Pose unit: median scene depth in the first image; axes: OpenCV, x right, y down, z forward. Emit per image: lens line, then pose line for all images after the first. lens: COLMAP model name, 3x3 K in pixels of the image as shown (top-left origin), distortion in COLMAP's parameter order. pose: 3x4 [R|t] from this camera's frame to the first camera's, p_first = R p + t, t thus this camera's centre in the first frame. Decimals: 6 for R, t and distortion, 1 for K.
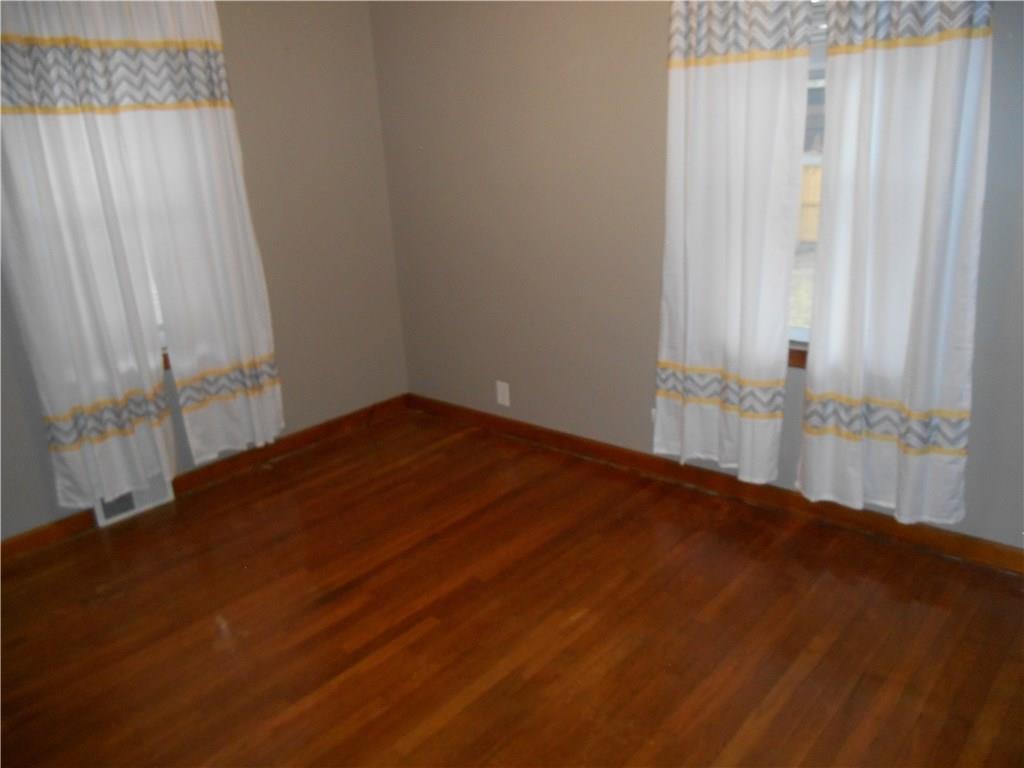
lens RADIAL K [[788.2, 0, 512.0], [0, 788.2, 384.0], [0, 0, 1]] dist [0.001914, -0.001450]
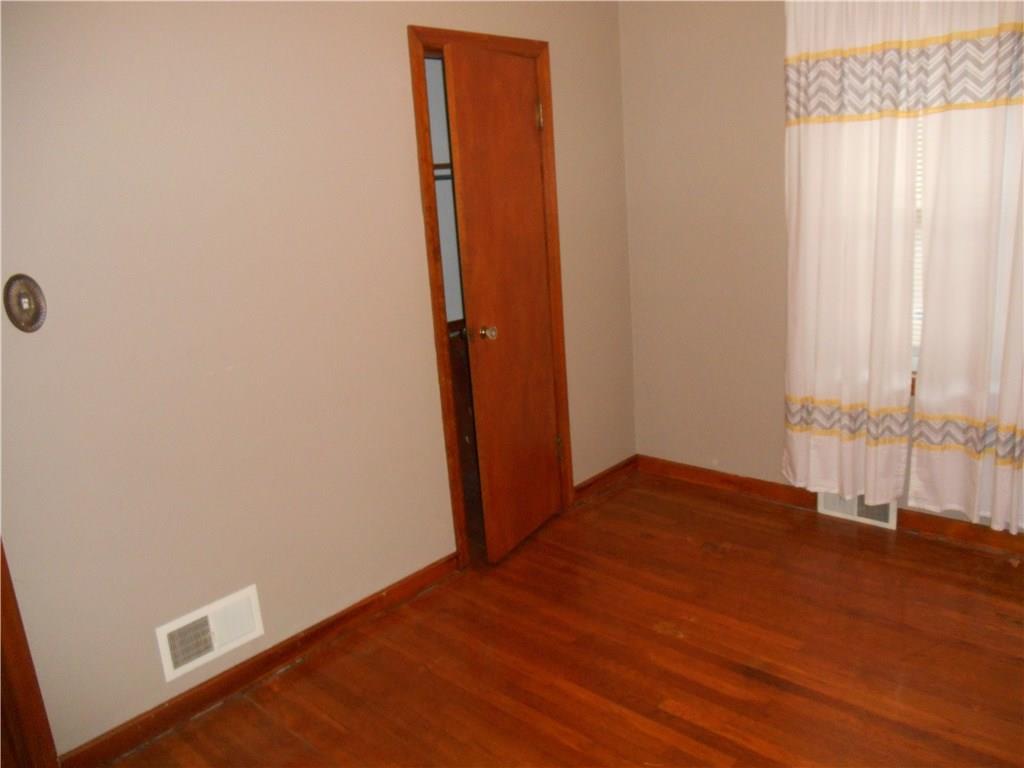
lens RADIAL K [[766.1, 0, 512.0], [0, 766.1, 384.0], [0, 0, 1]] dist [-0.001756, -0.000332]
pose [[0.008046, 0.302799, -0.953020, 0.427549], [-0.243818, 0.924881, 0.291800, -0.189153], [0.969788, 0.230015, 0.081269, 0.513367]]
